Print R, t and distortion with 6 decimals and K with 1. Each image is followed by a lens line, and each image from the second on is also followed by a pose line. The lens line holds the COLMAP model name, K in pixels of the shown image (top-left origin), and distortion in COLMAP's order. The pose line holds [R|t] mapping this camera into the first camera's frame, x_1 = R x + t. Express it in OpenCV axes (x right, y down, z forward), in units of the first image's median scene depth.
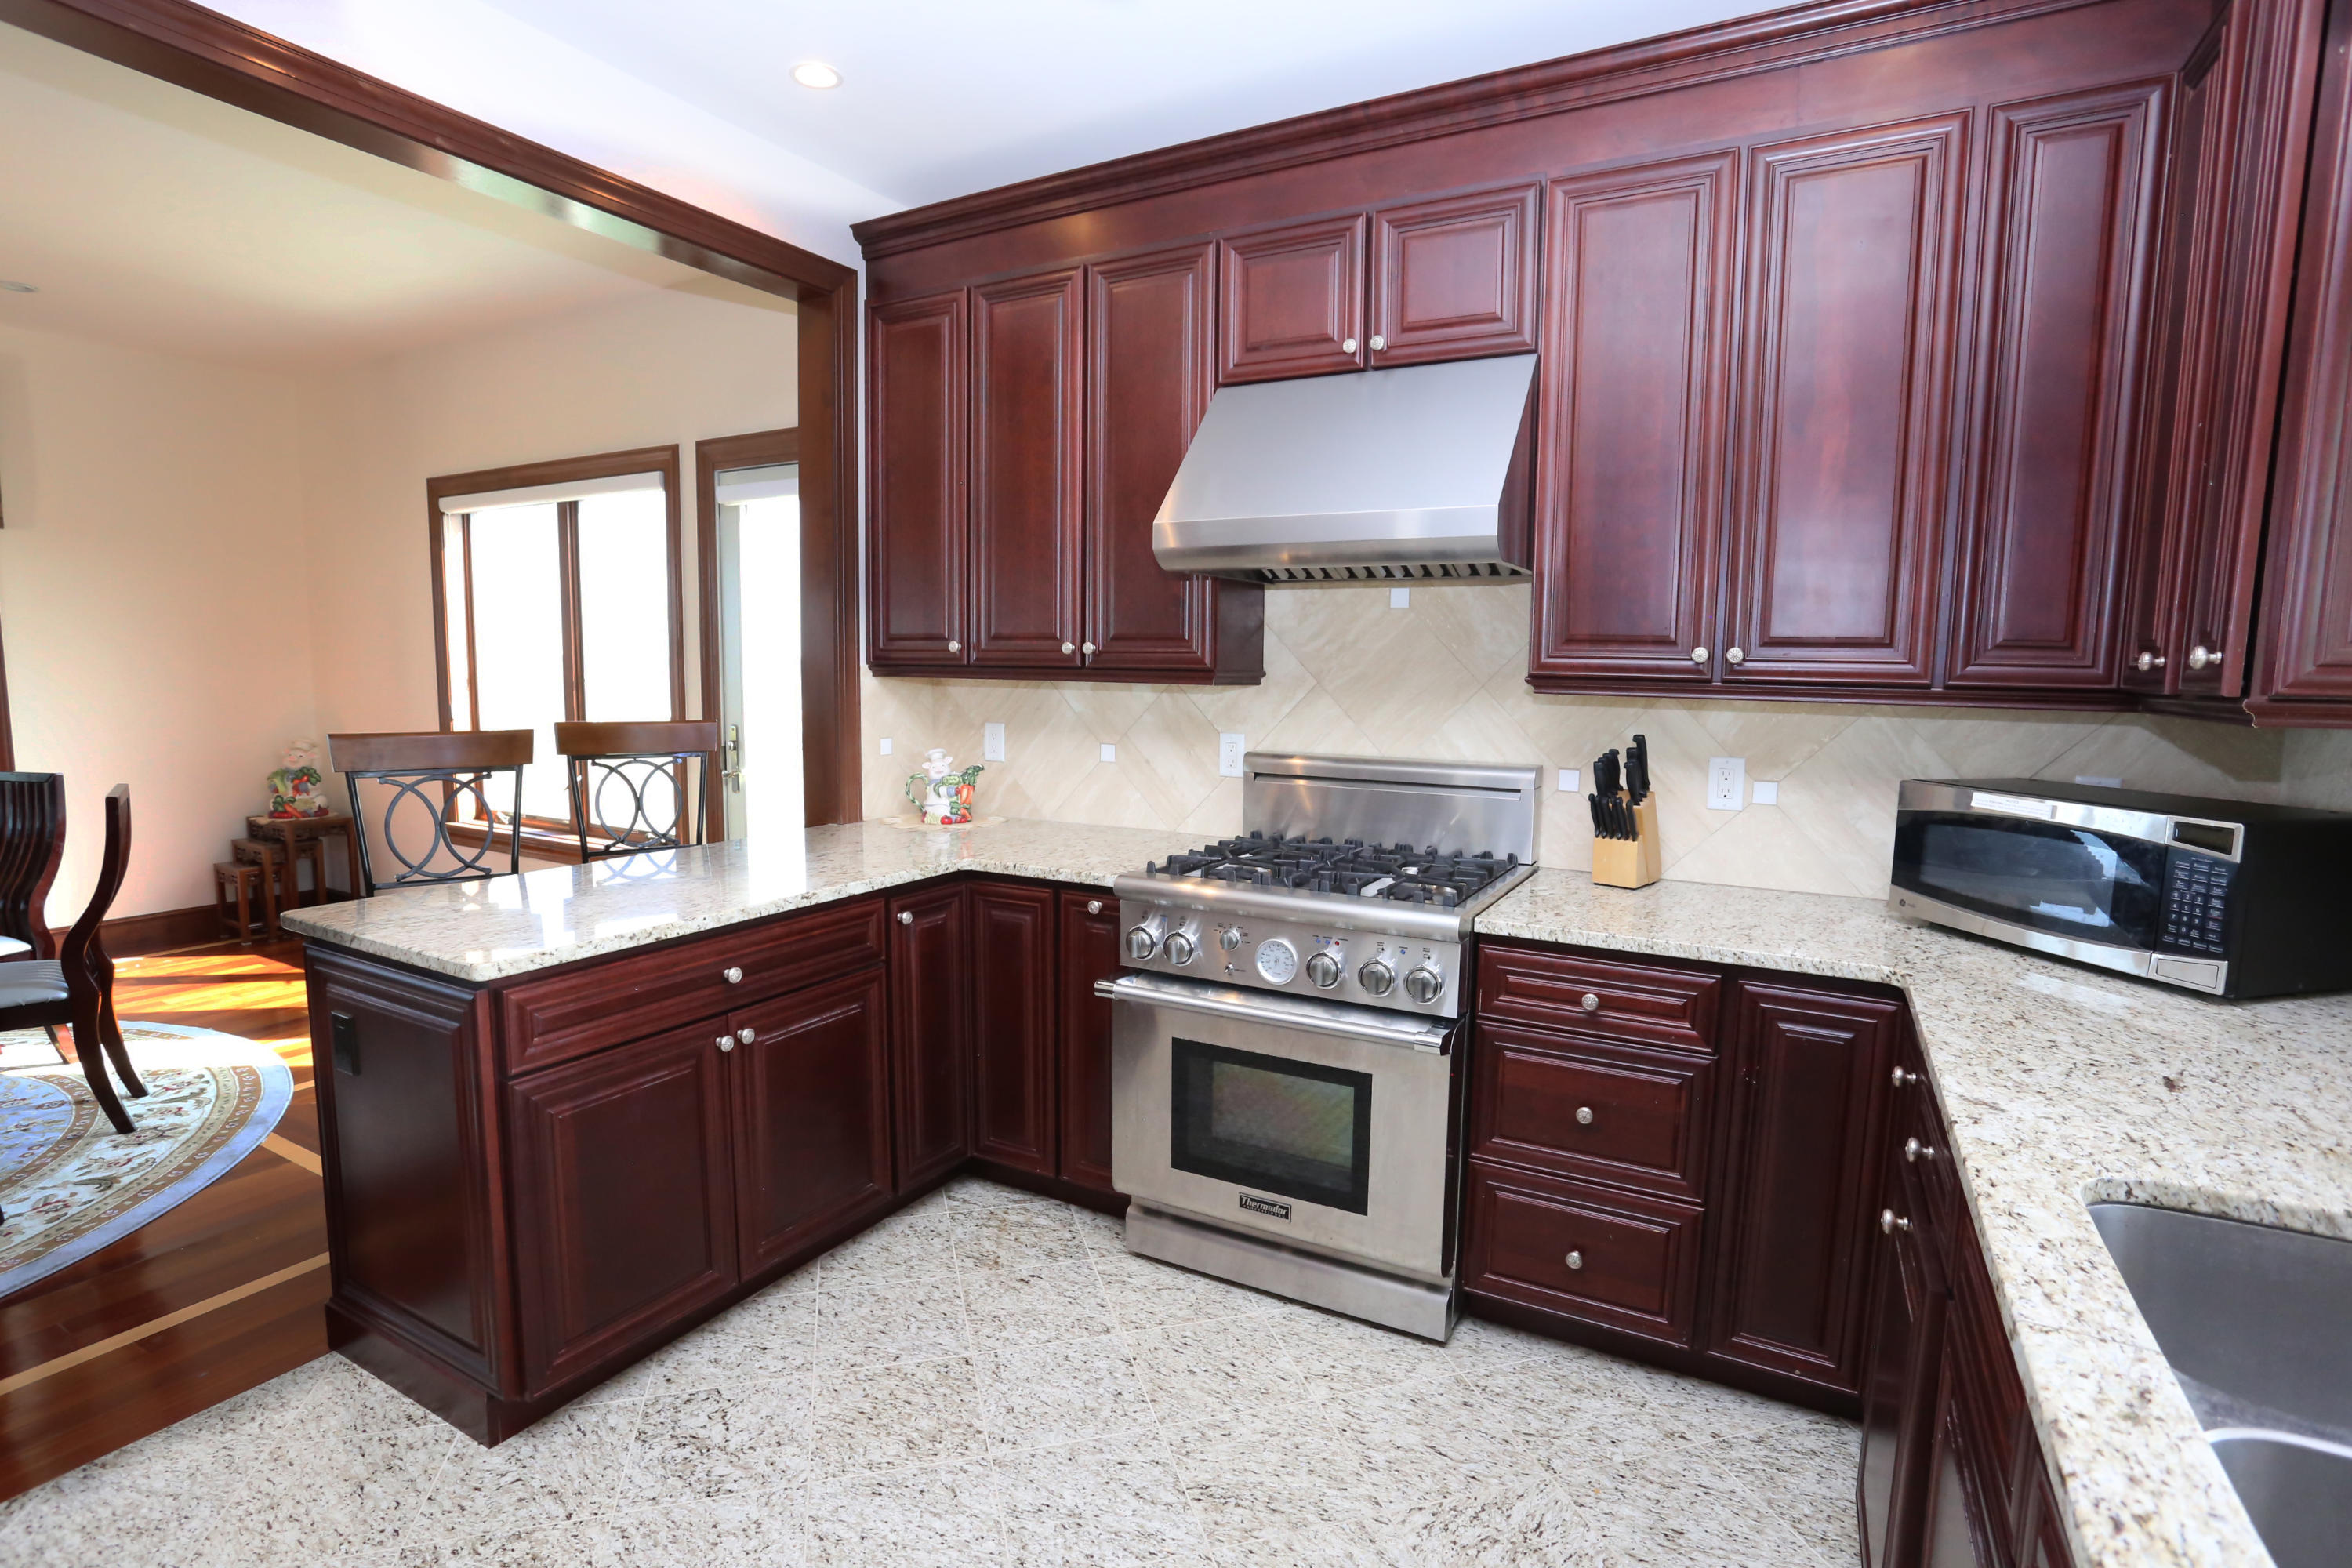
lens RADIAL K [[1139.1, 0, 1171.3], [0, 1139.1, 797.9], [0, 0, 1]] dist [-0.053391, 0.000651]
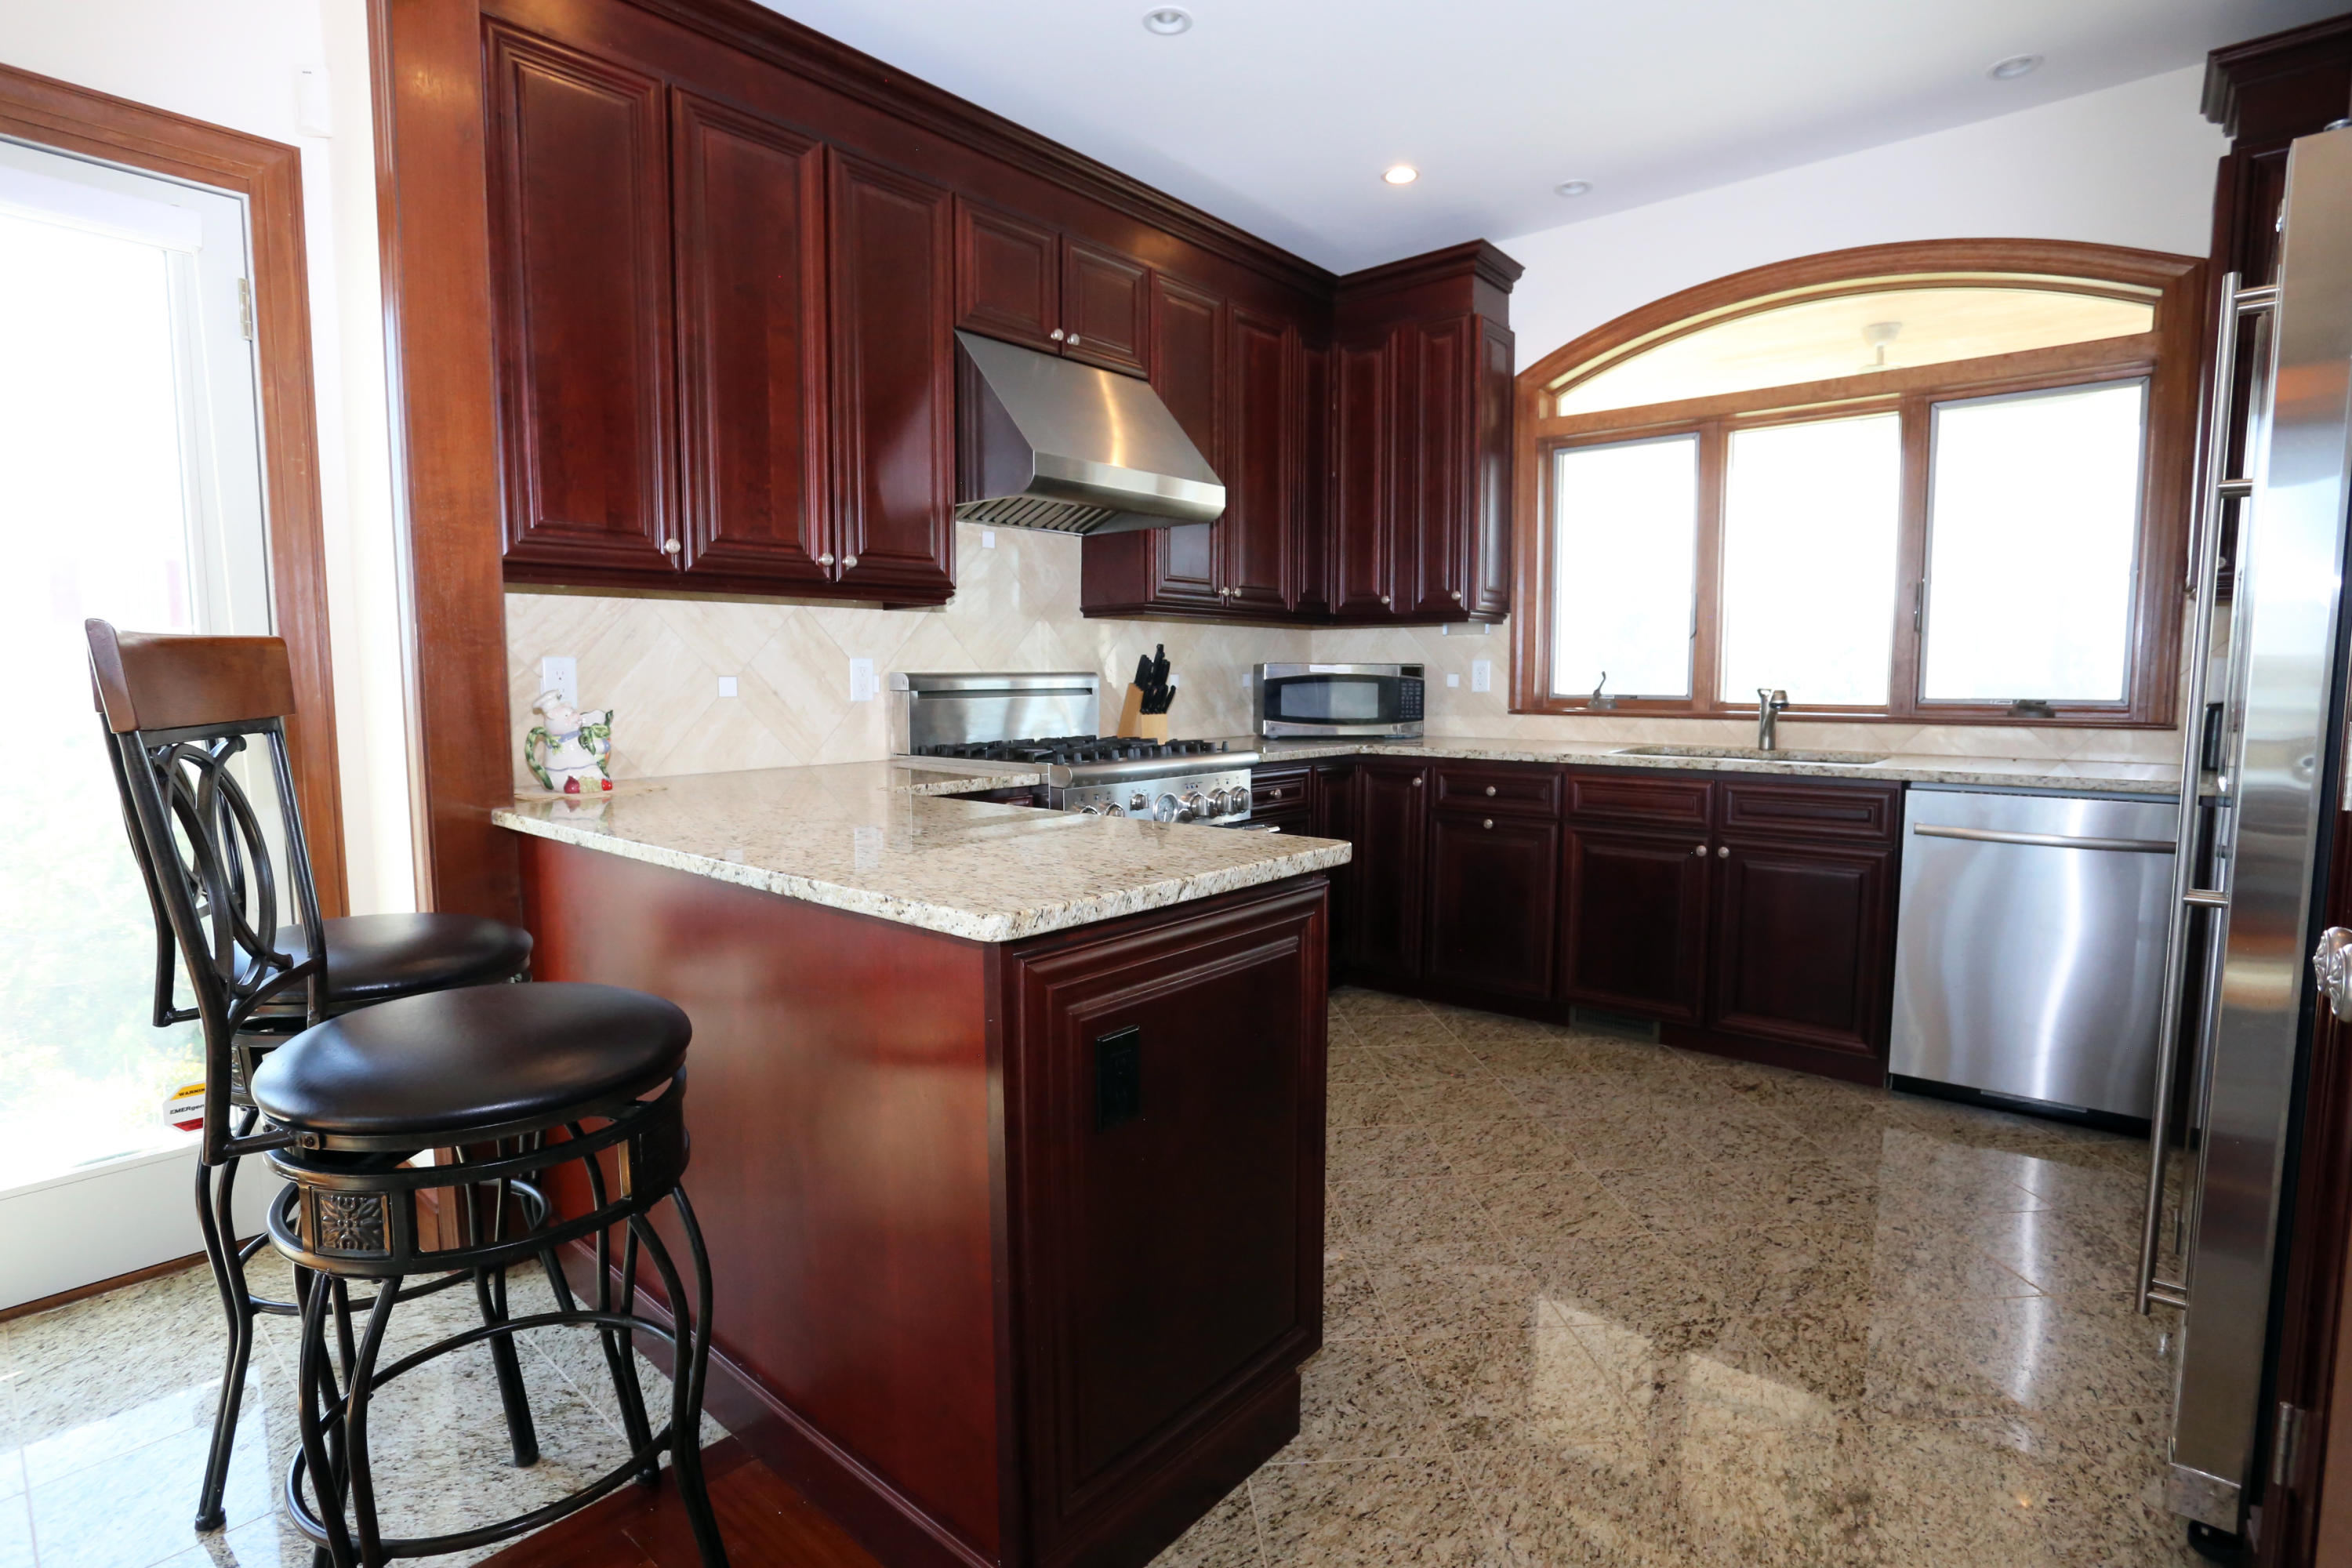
lens RADIAL K [[1164.7, 0, 1176.0], [0, 1164.7, 784.0], [0, 0, 1]] dist [-0.021716, 0.001663]
pose [[0.203905, -0.106669, 0.973162, -0.904810], [0.122785, 0.988984, 0.082677, 0.003137], [-0.971260, 0.102631, 0.214756, 0.518554]]
